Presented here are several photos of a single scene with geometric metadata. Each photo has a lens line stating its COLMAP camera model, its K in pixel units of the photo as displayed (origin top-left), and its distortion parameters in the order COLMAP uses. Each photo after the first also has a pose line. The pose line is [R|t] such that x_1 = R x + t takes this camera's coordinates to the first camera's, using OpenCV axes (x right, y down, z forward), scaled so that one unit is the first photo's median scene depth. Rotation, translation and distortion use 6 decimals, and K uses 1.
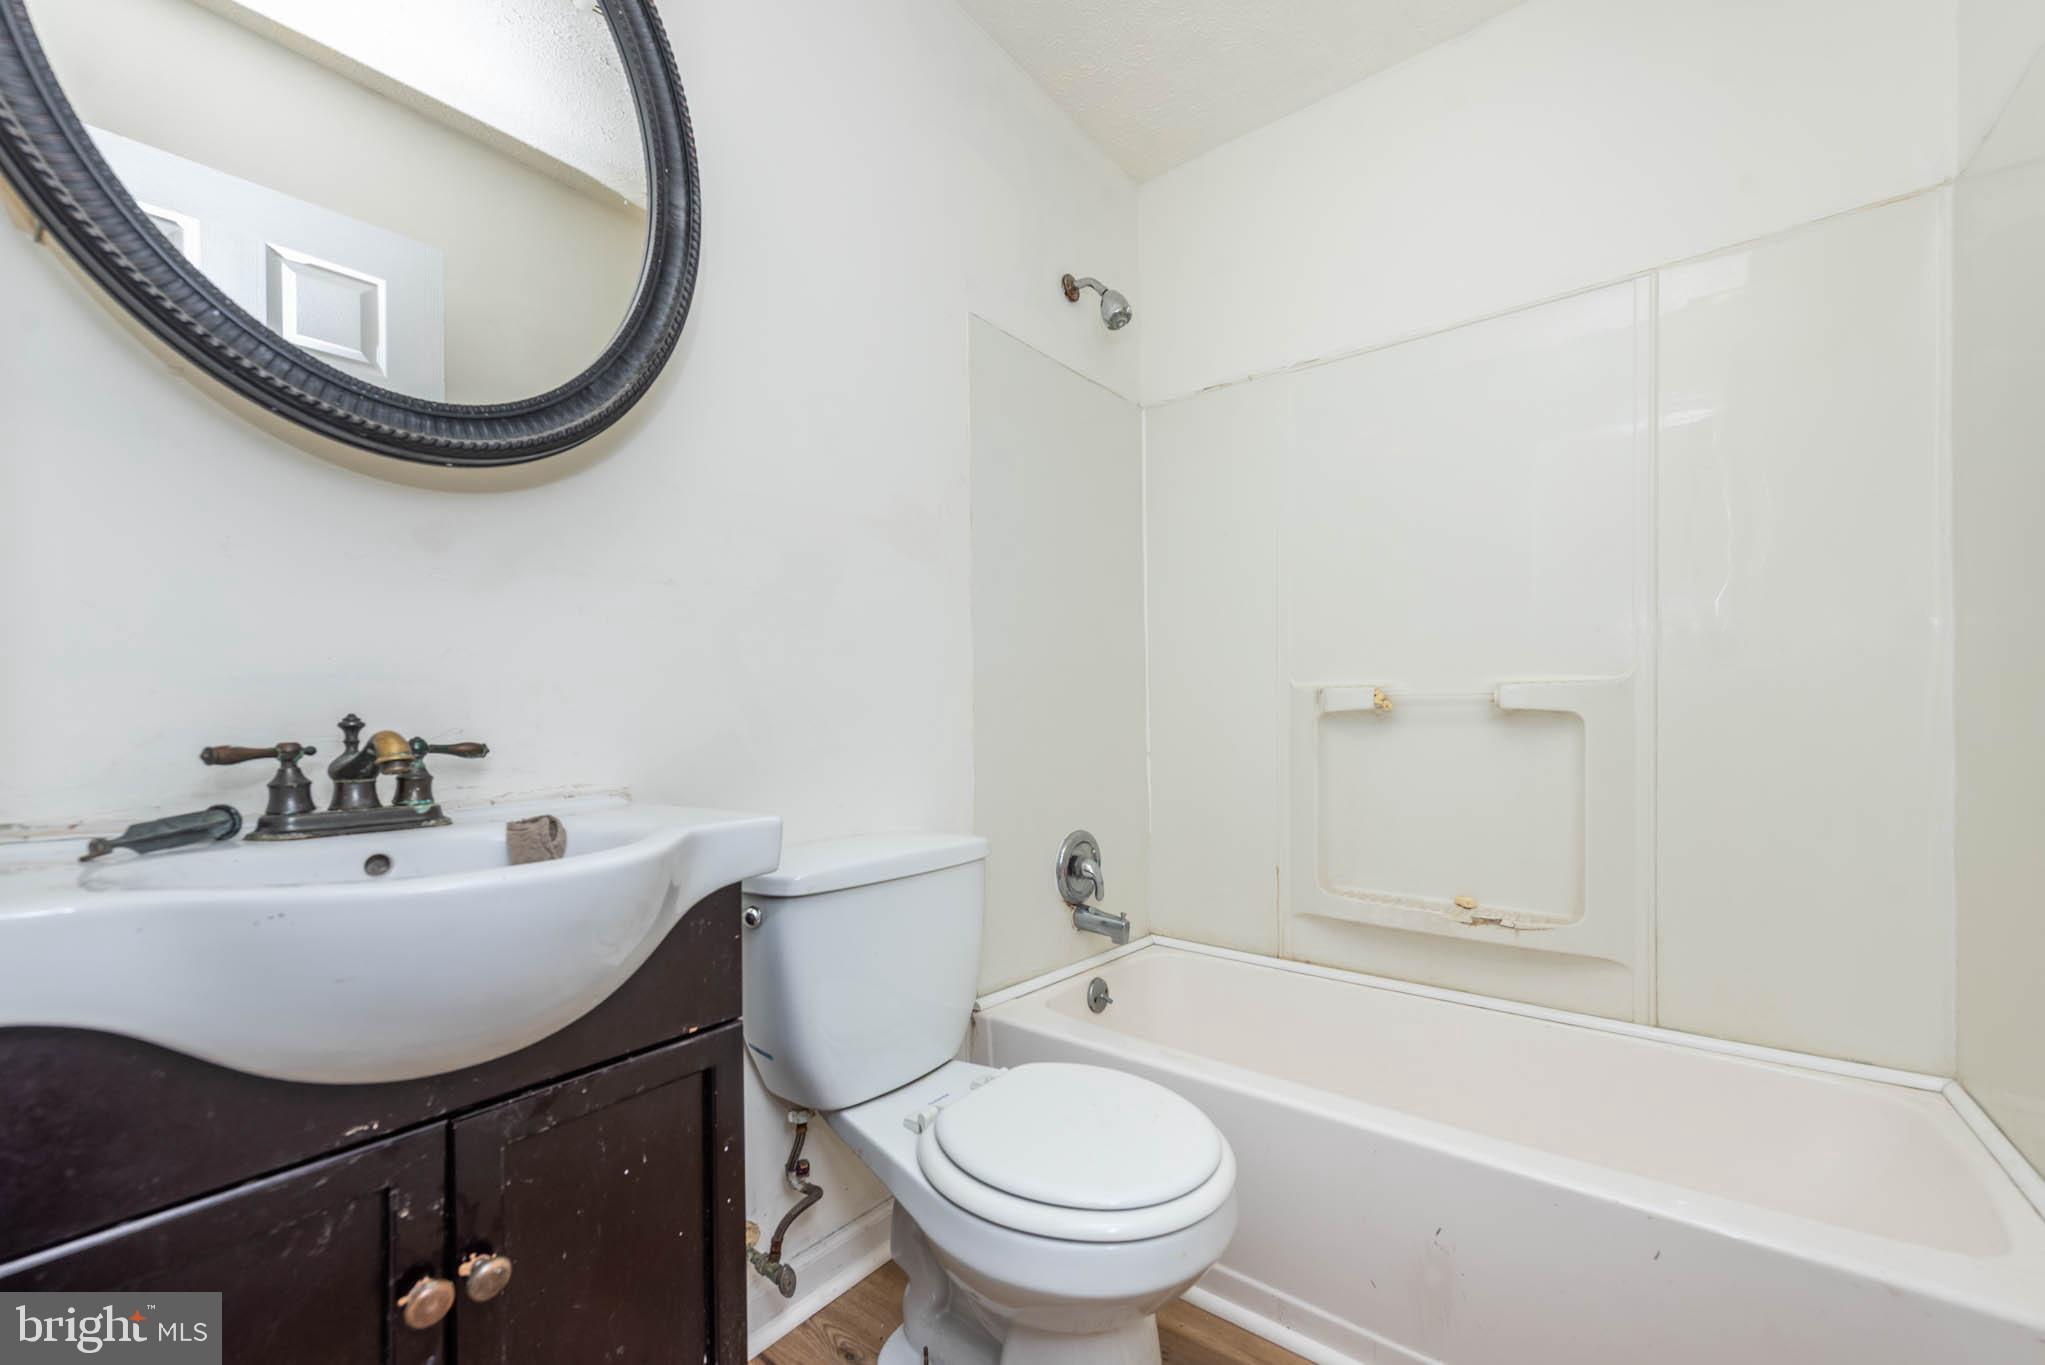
lens RADIAL K [[792.2, 0, 1013.3], [0, 792.2, 698.6], [0, 0, 1]] dist [0.022496, -0.006878]
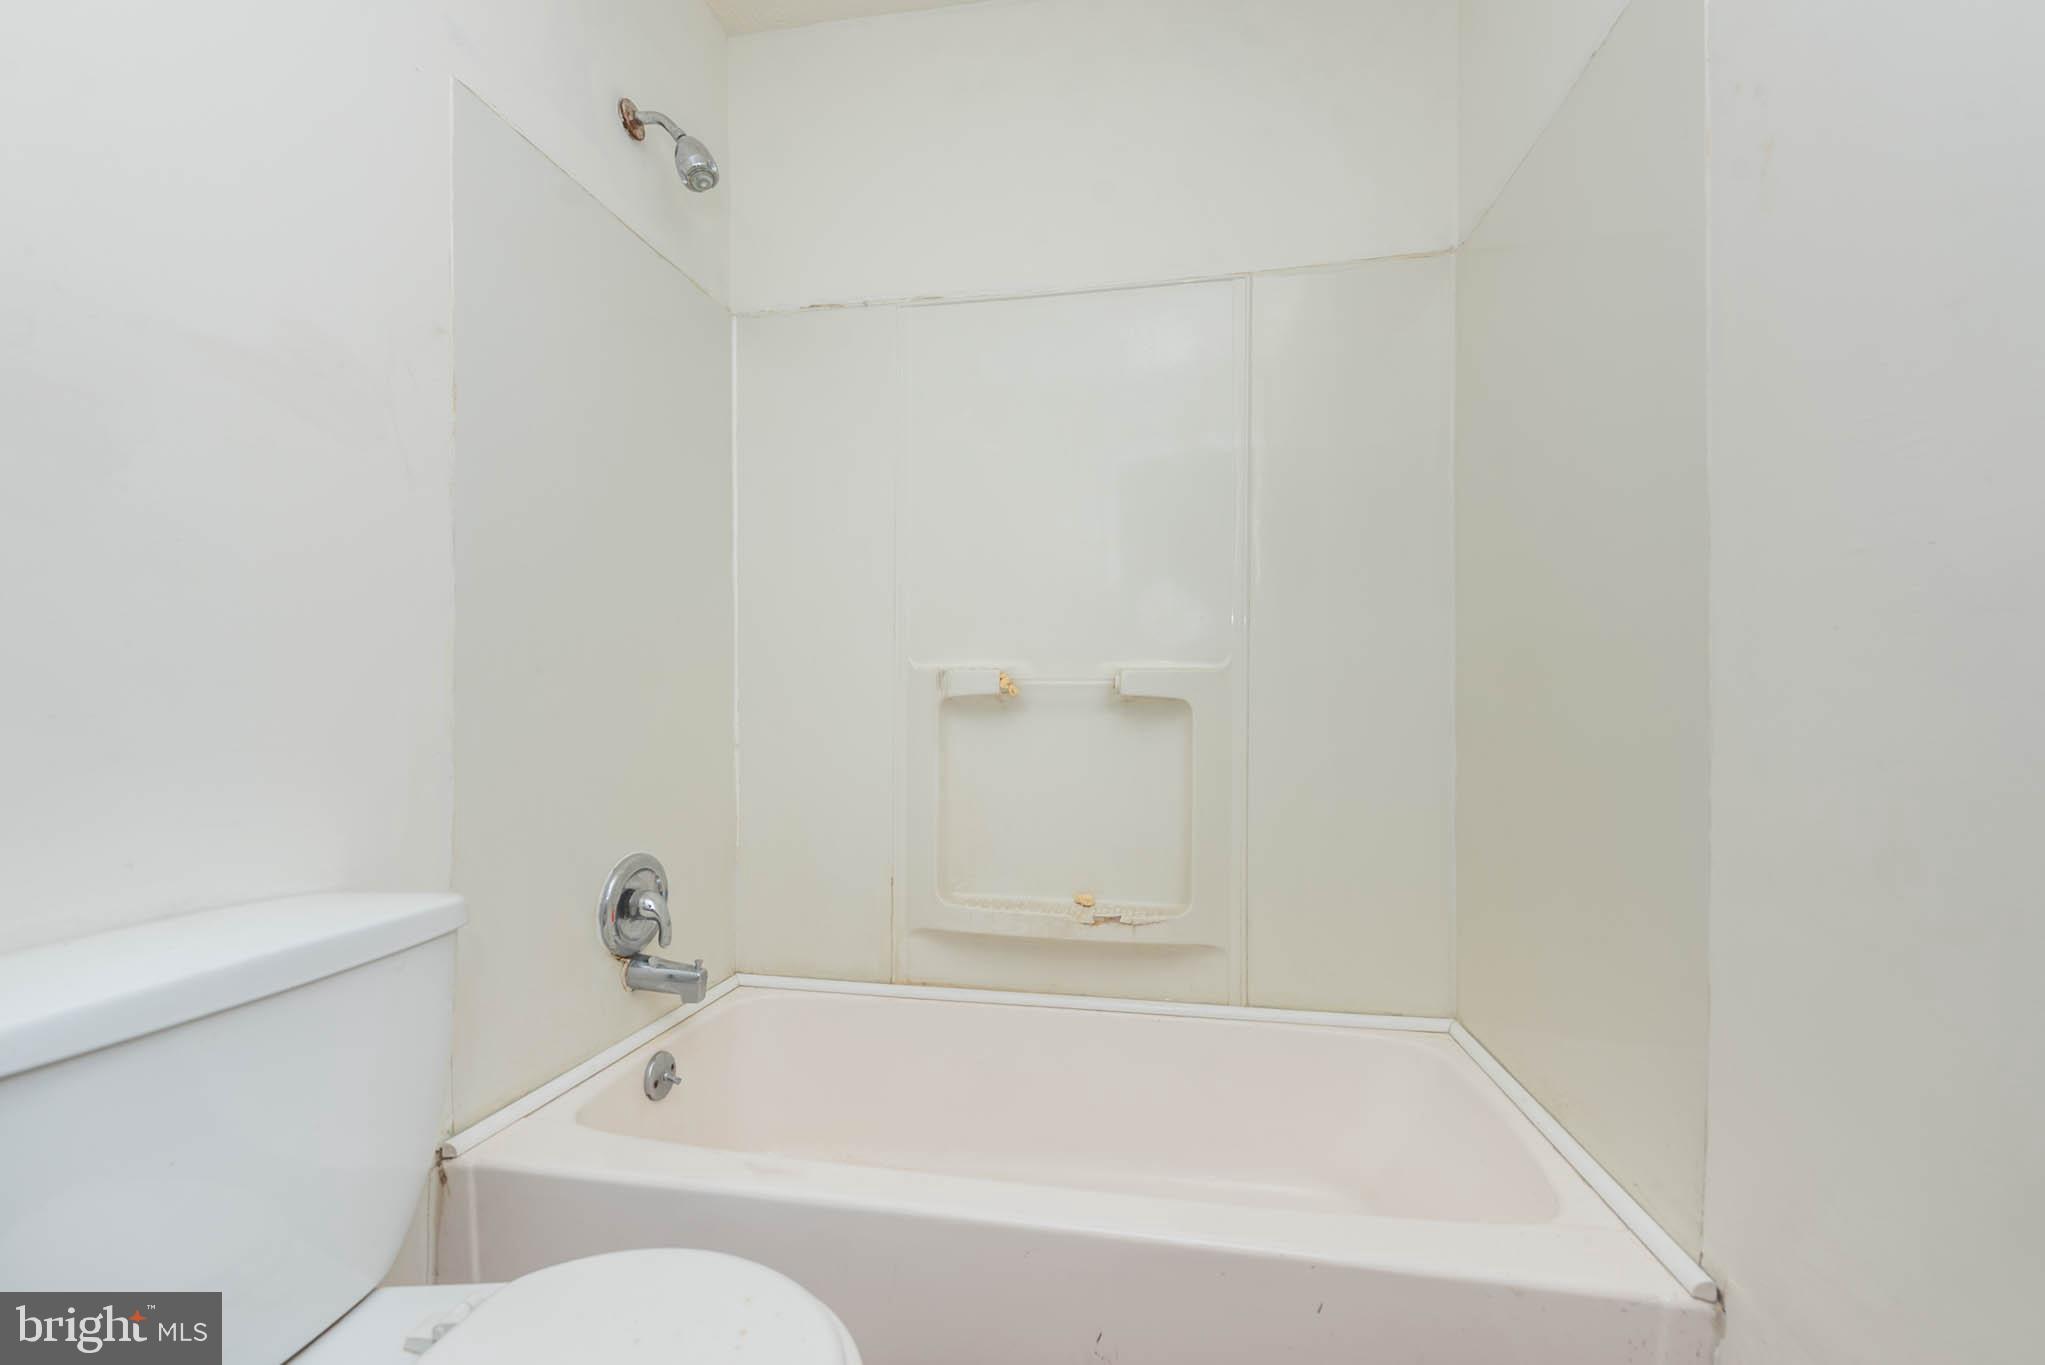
lens RADIAL K [[792.2, 0, 1013.3], [0, 792.2, 698.6], [0, 0, 1]] dist [0.022496, -0.006878]
pose [[0.874808, 0.008725, 0.484391, 0.031158], [-0.019207, 0.999676, 0.016682, 0.002692], [-0.484089, -0.023897, 0.874692, 0.197715]]
